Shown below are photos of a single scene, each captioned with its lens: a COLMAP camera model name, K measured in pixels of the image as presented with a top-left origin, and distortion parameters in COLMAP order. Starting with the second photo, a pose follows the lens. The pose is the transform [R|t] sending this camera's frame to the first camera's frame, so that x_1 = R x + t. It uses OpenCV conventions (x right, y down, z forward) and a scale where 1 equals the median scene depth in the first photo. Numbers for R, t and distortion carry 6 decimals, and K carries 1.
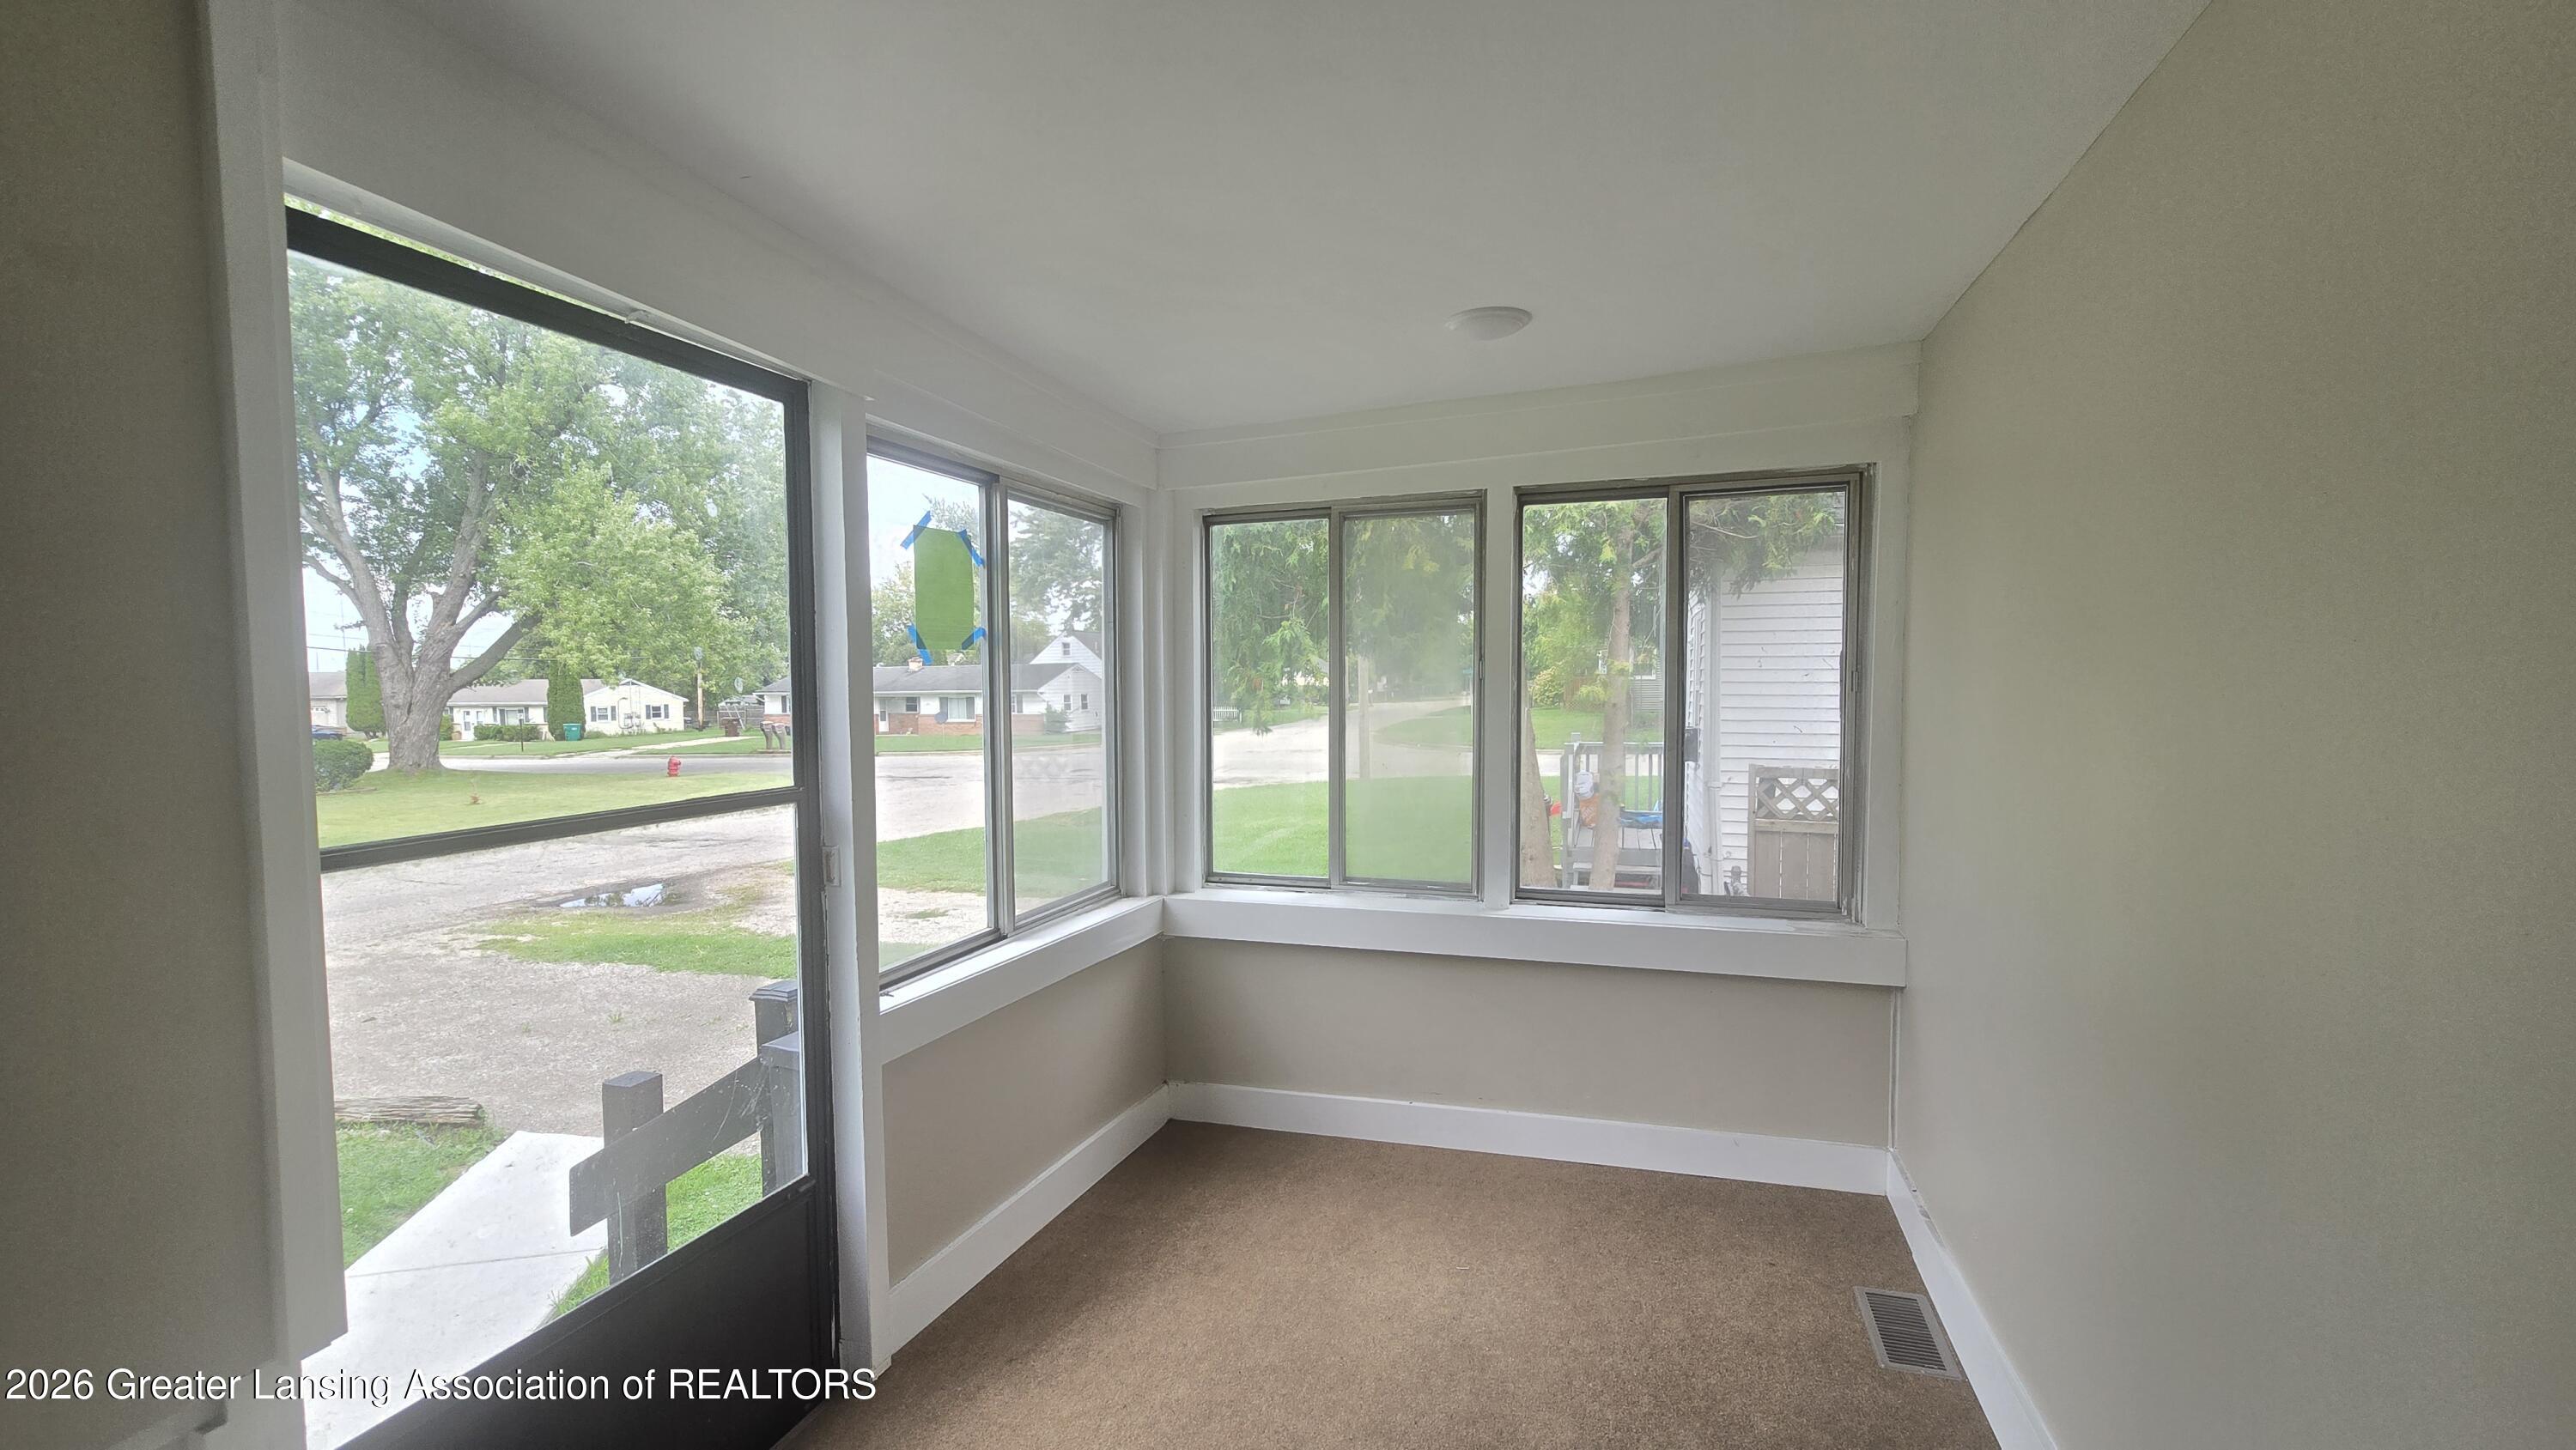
lens RADIAL K [[1053.8, 0, 1275.4], [0, 1053.8, 739.6], [0, 0, 1]] dist [-0.001625, 0.000196]
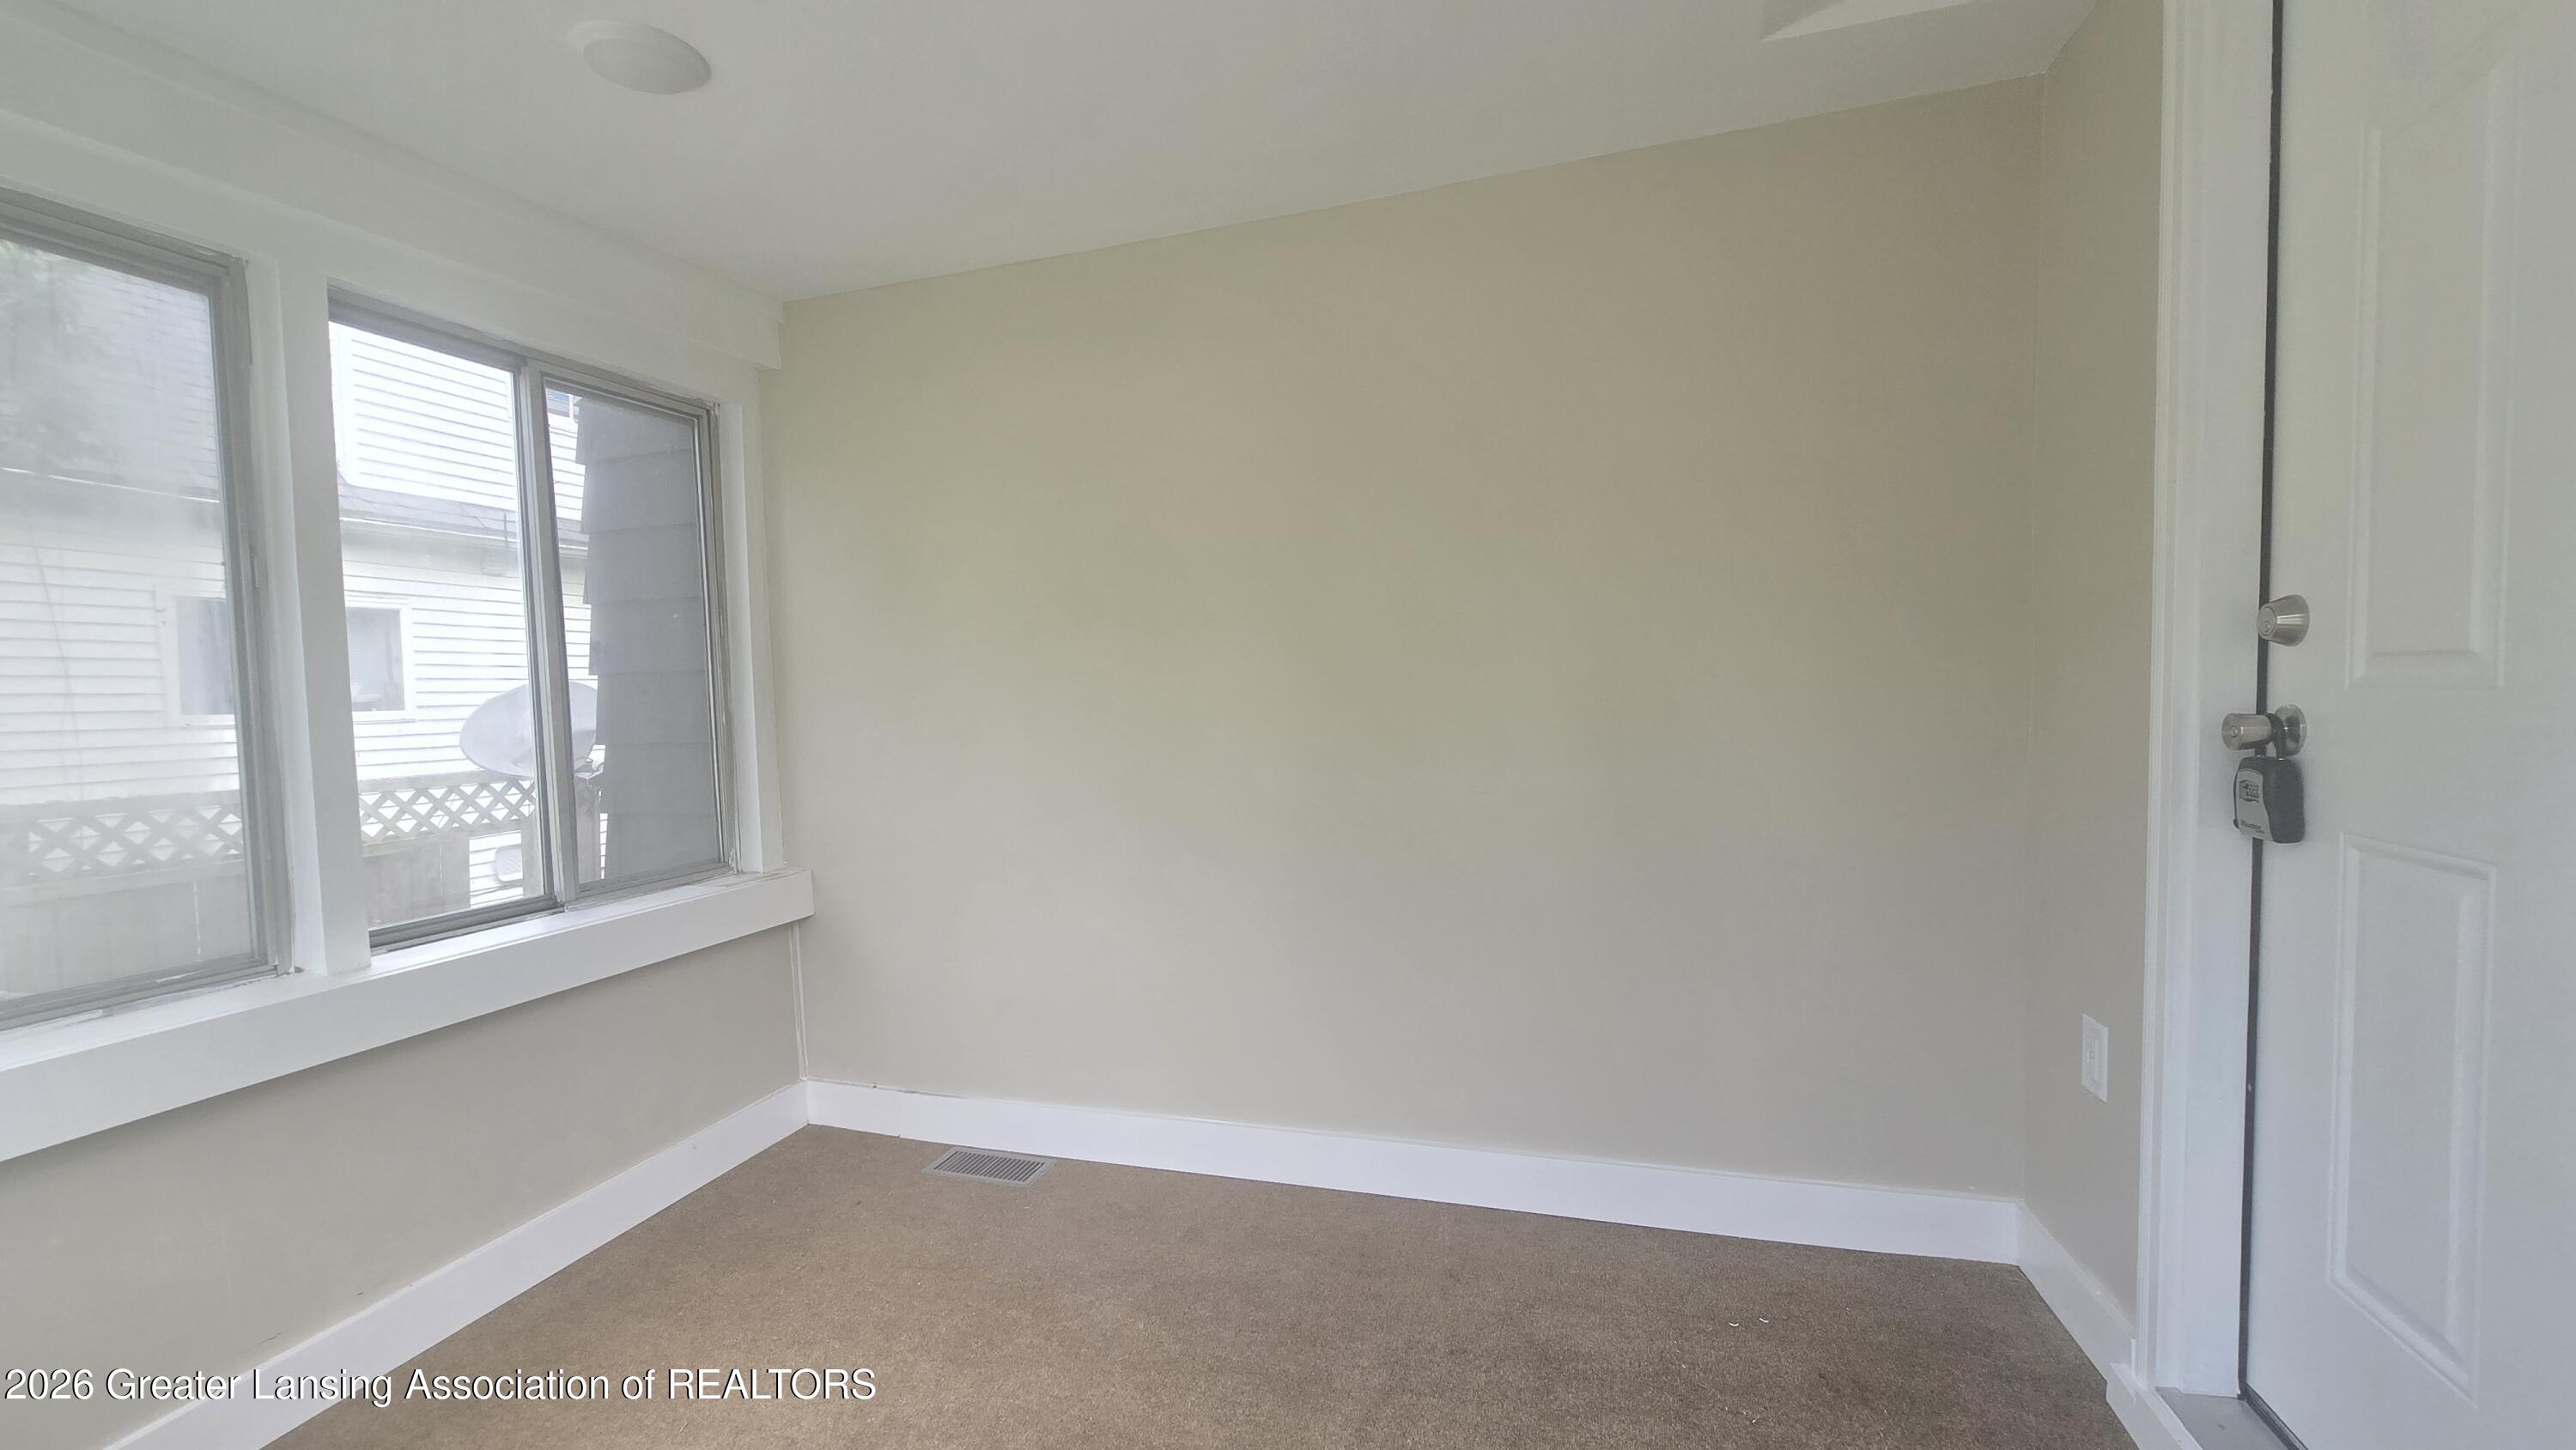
lens RADIAL K [[1053.8, 0, 1275.4], [0, 1053.8, 739.6], [0, 0, 1]] dist [-0.001625, 0.000196]
pose [[0.008868, -0.039979, 0.999161, -0.386616], [0.089683, 0.995206, 0.039025, 0.053106], [-0.995931, 0.089262, 0.012411, 0.451979]]
